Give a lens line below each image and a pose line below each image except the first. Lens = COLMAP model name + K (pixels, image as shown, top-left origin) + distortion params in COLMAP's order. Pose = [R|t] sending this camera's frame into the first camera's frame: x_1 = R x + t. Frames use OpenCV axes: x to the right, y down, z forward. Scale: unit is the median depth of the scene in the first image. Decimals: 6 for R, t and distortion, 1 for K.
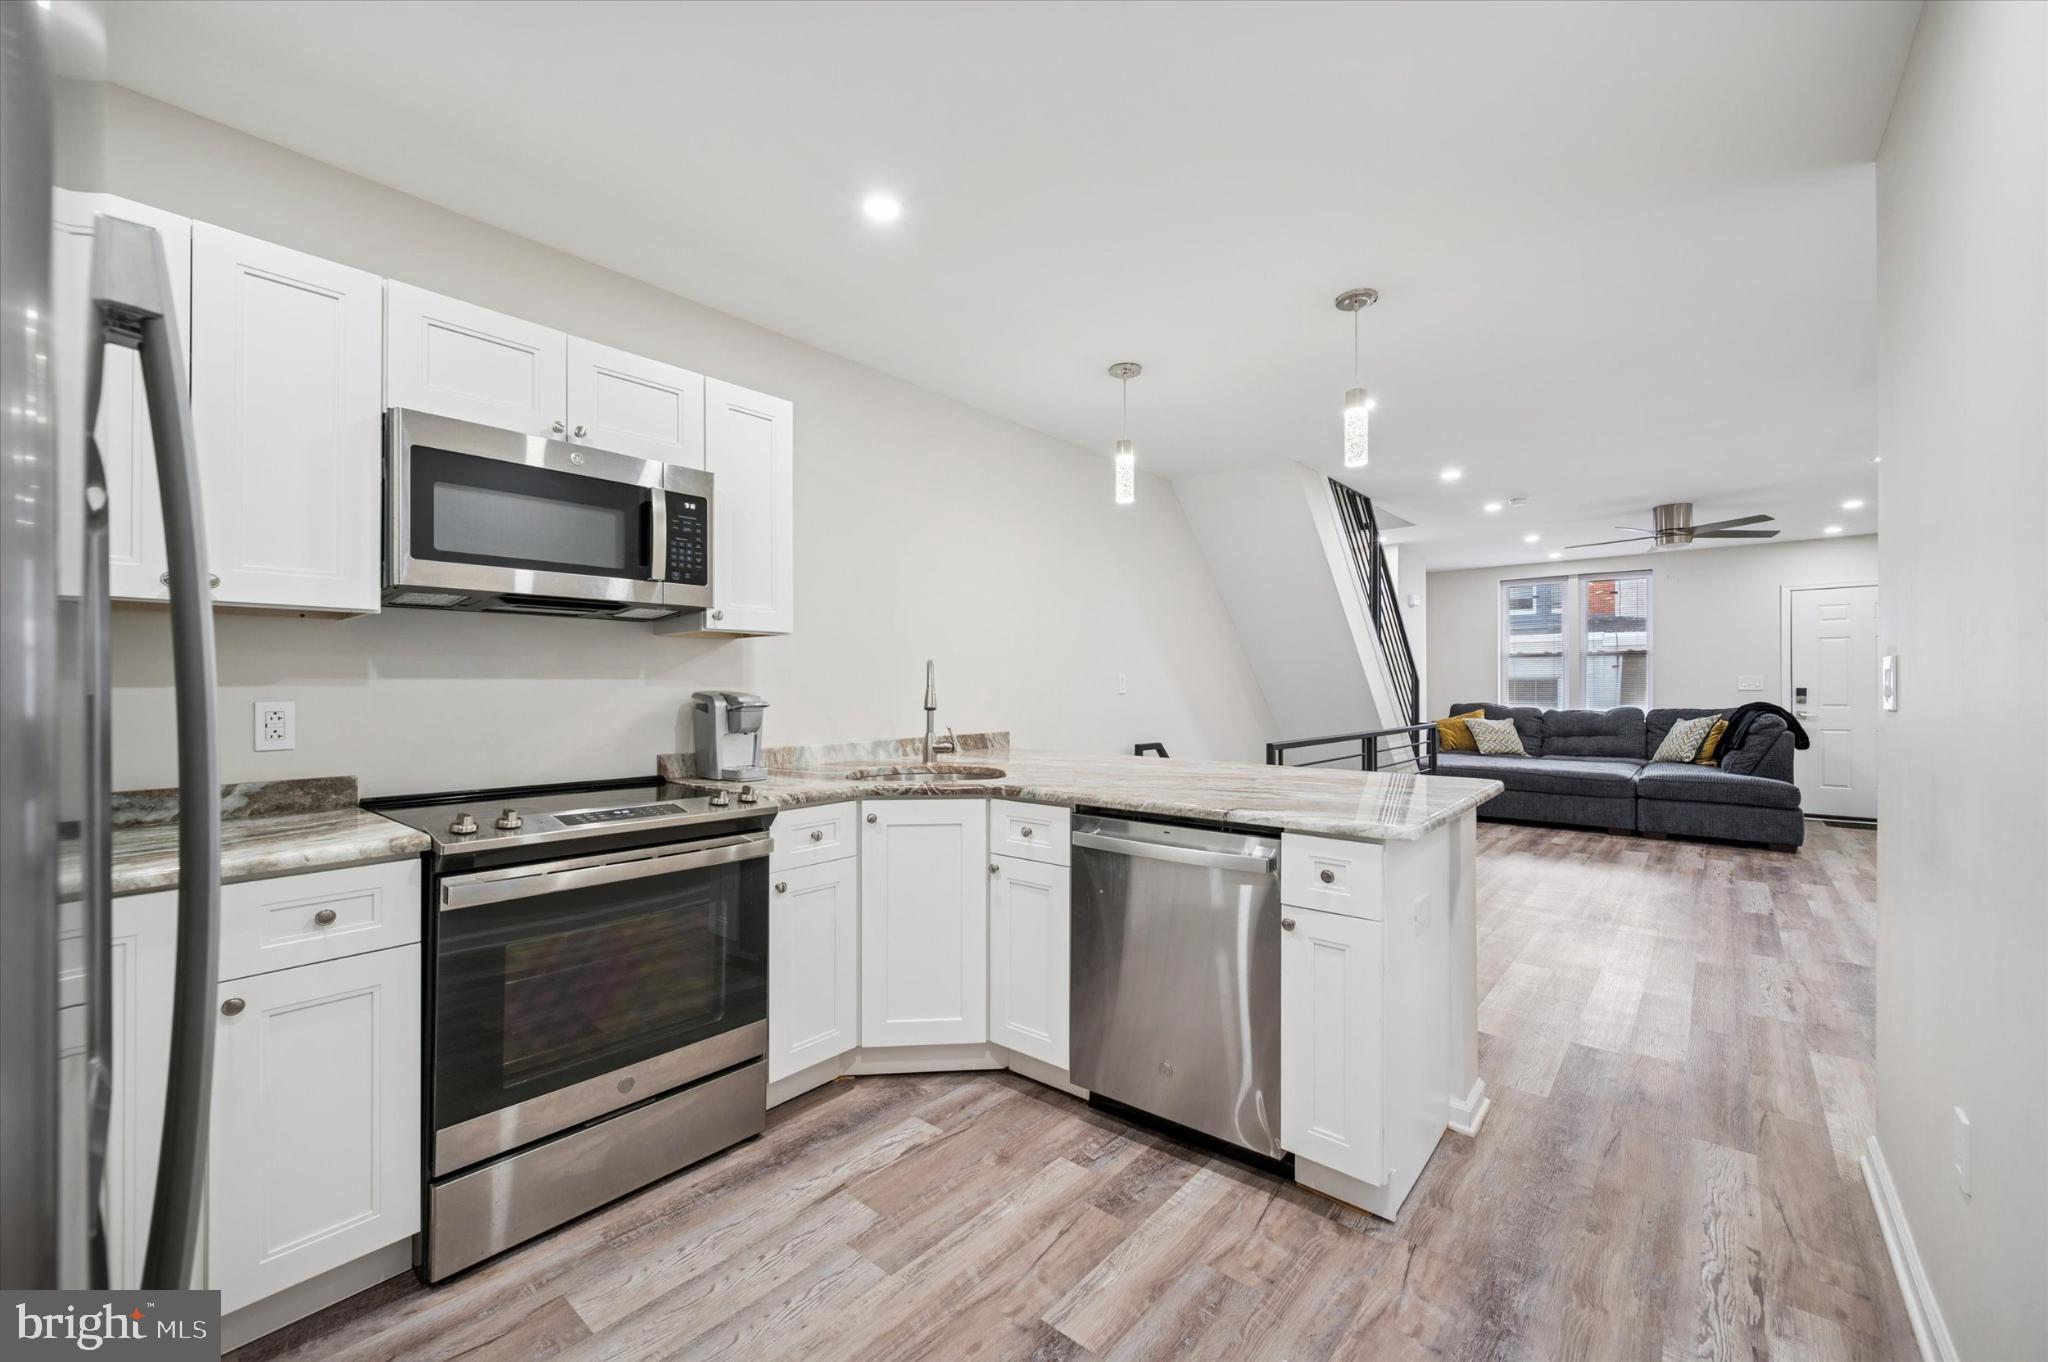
lens RADIAL K [[807.9, 0, 1031.1], [0, 807.9, 680.3], [0, 0, 1]] dist [0.001426, 0.001087]
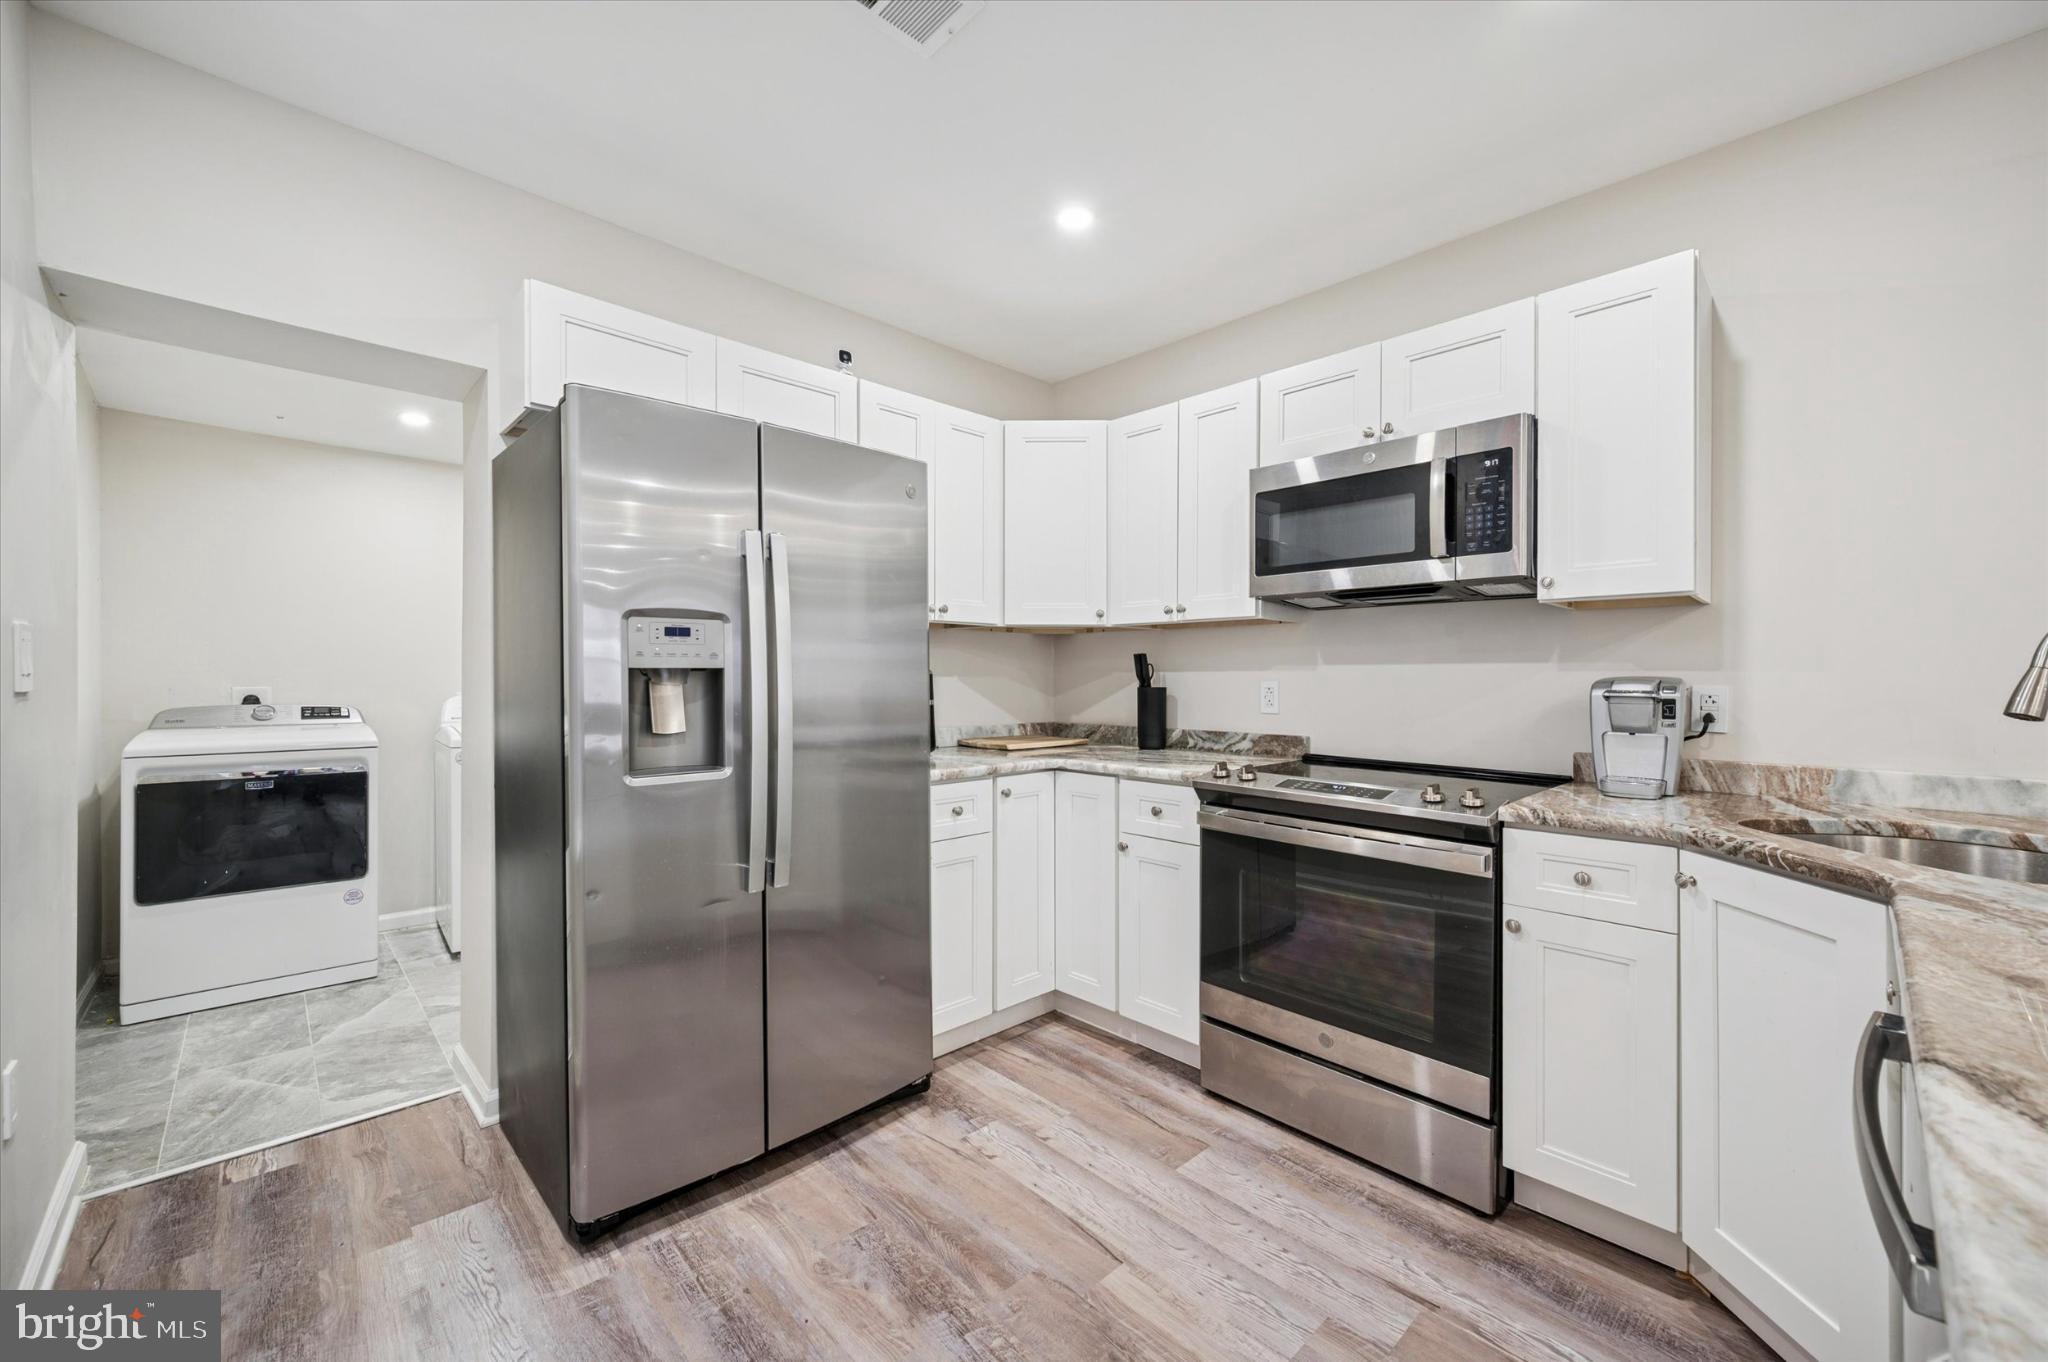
lens RADIAL K [[807.9, 0, 1019.7], [0, 807.9, 676.4], [0, 0, 1]] dist [0.001426, 0.001087]
pose [[-0.107354, 0.003757, -0.994214, 0.564383], [0.004802, 0.999983, 0.003261, 0.010255], [0.994209, -0.004424, -0.107371, 0.660263]]
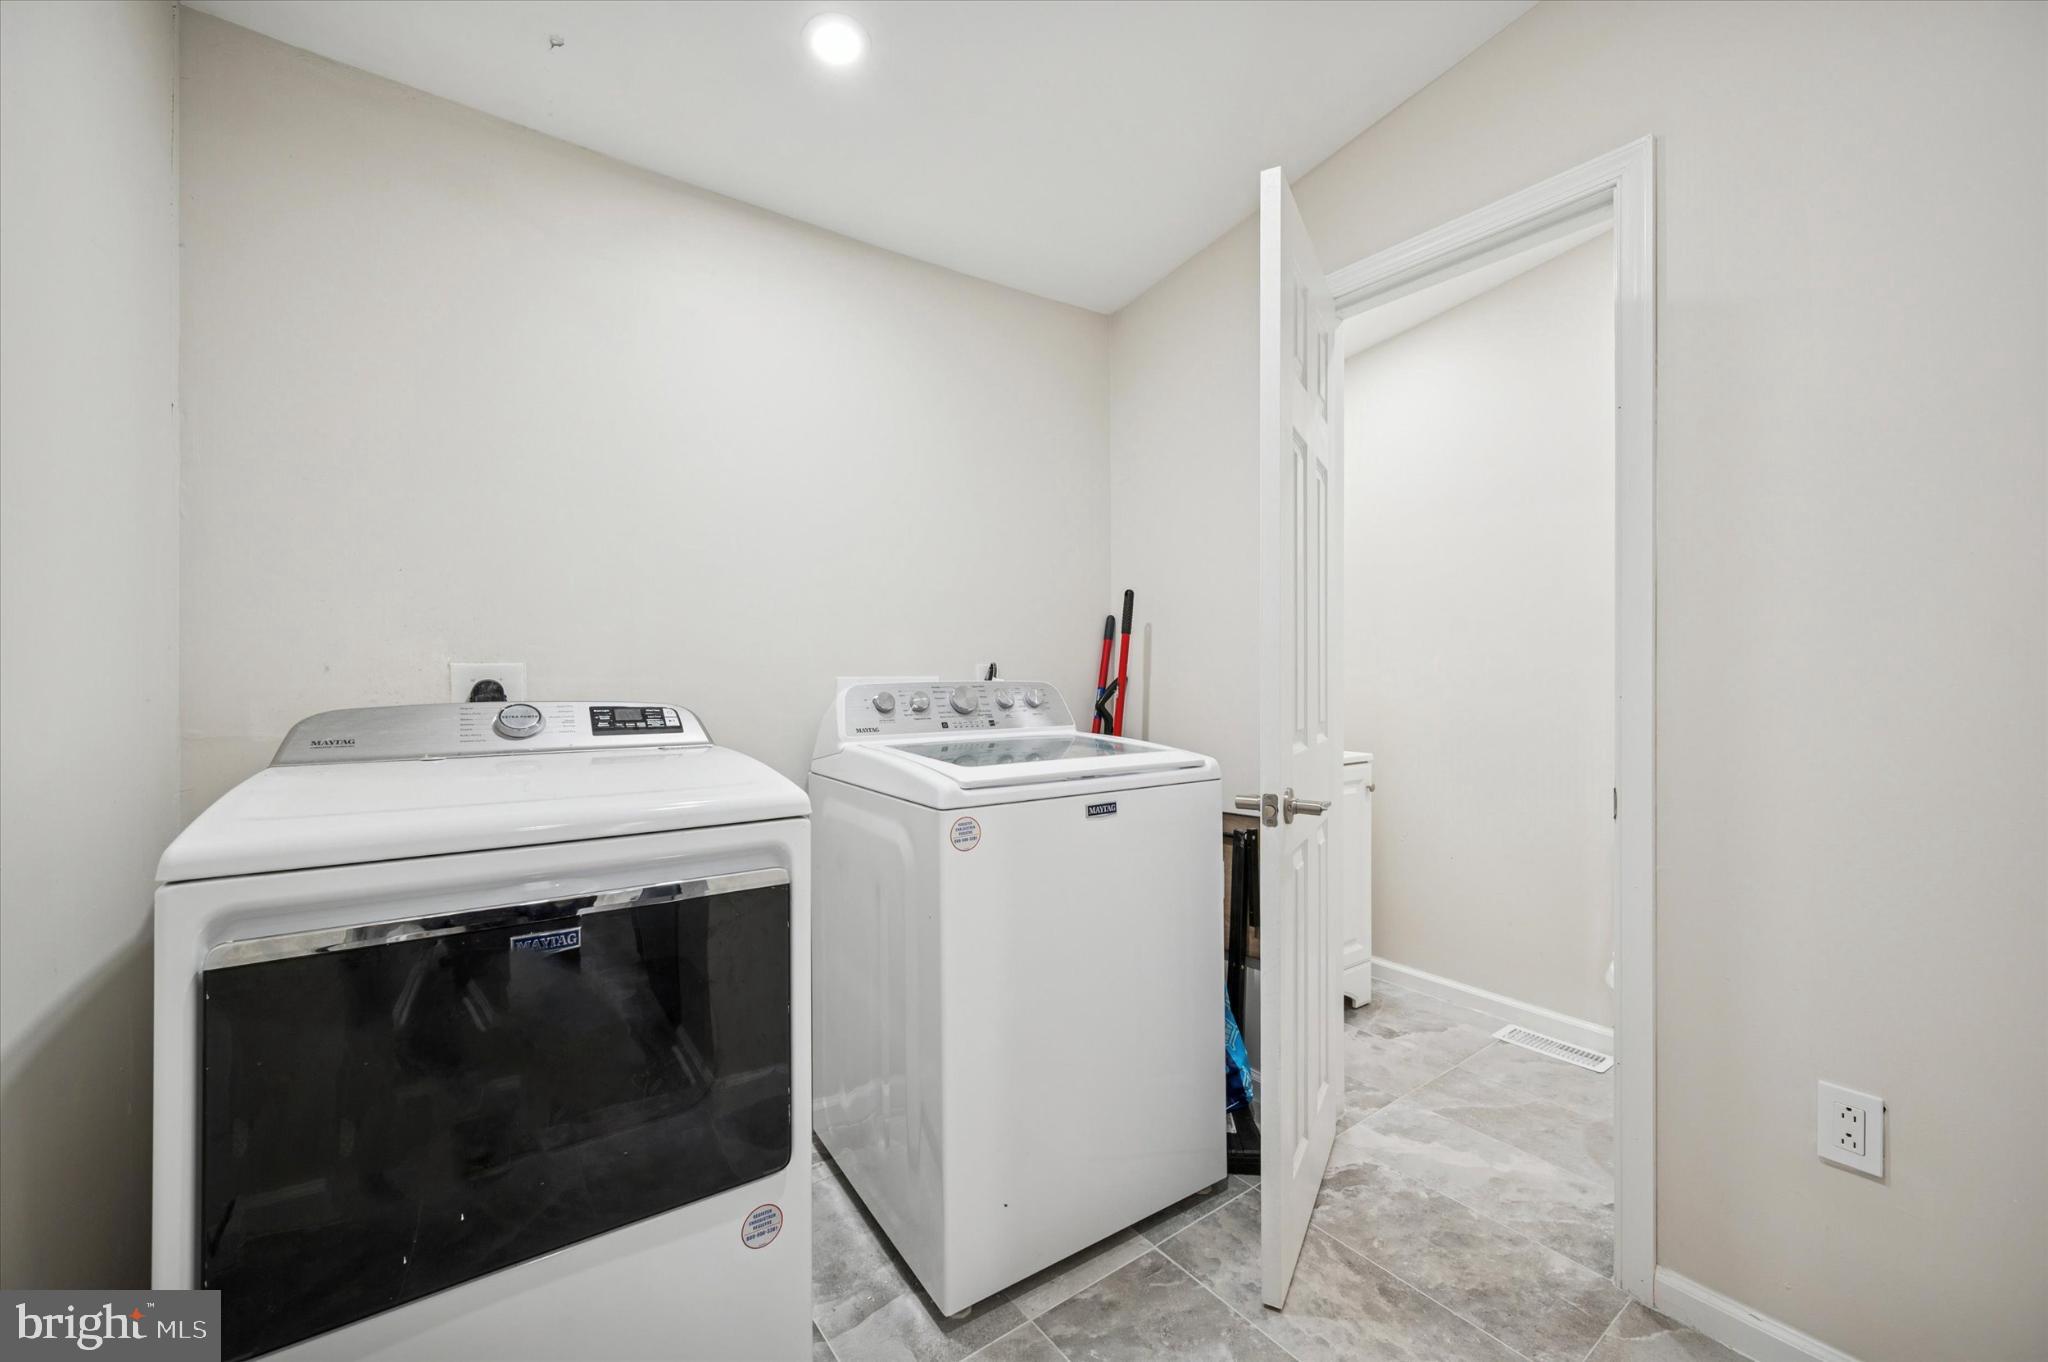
lens RADIAL K [[807.9, 0, 1030.3], [0, 807.9, 673.9], [0, 0, 1]] dist [0.001426, 0.001087]
pose [[-0.226369, 0.008117, -0.974008, -0.297867], [0.004393, 0.999964, 0.007312, 0.036378], [0.974032, -0.002624, -0.226397, -0.425400]]
